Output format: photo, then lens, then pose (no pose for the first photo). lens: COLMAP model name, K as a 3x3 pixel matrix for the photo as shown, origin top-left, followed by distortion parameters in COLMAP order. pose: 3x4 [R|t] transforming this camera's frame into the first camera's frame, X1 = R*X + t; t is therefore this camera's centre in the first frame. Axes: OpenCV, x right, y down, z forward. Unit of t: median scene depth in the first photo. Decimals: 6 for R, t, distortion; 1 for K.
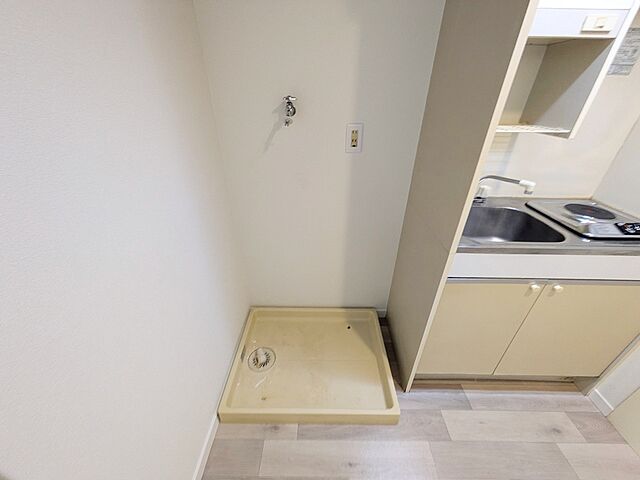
lens RADIAL K [[251.8, 0, 322.9], [0, 251.8, 240.2], [0, 0, 1]] dist [0.001536, -0.000080]
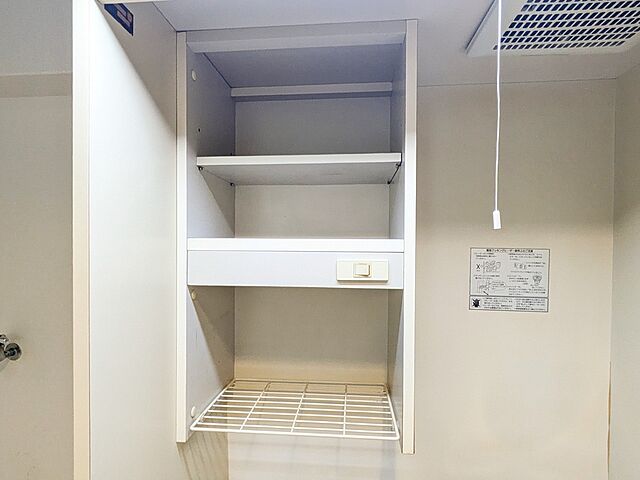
lens RADIAL K [[382.1, 0, 318.0], [0, 382.1, 256.2], [0, 0, 1]] dist [0.000459, -0.000600]
pose [[0.996166, 0.001147, -0.087472, 0.775711], [-0.043475, 0.874180, -0.483651, -0.327370], [0.075911, 0.485600, 0.870879, 0.144614]]
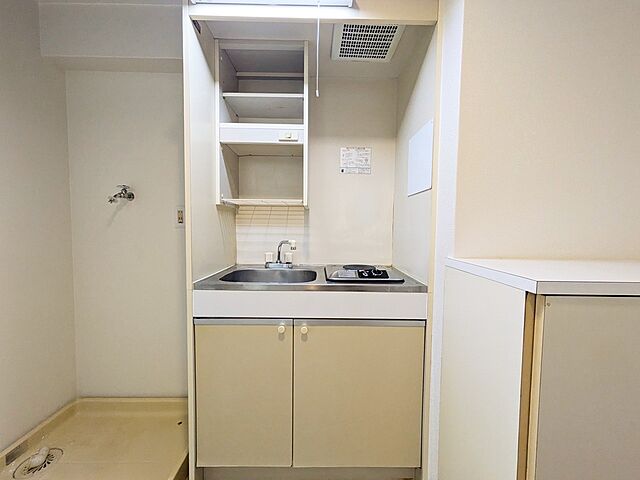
lens RADIAL K [[251.8, 0, 322.9], [0, 251.8, 240.2], [0, 0, 1]] dist [0.001536, -0.000080]
pose [[0.999778, 0.001820, 0.020972, 0.927920], [0.008047, 0.887552, -0.460638, 0.320459], [-0.019452, 0.460705, 0.887340, -0.071285]]
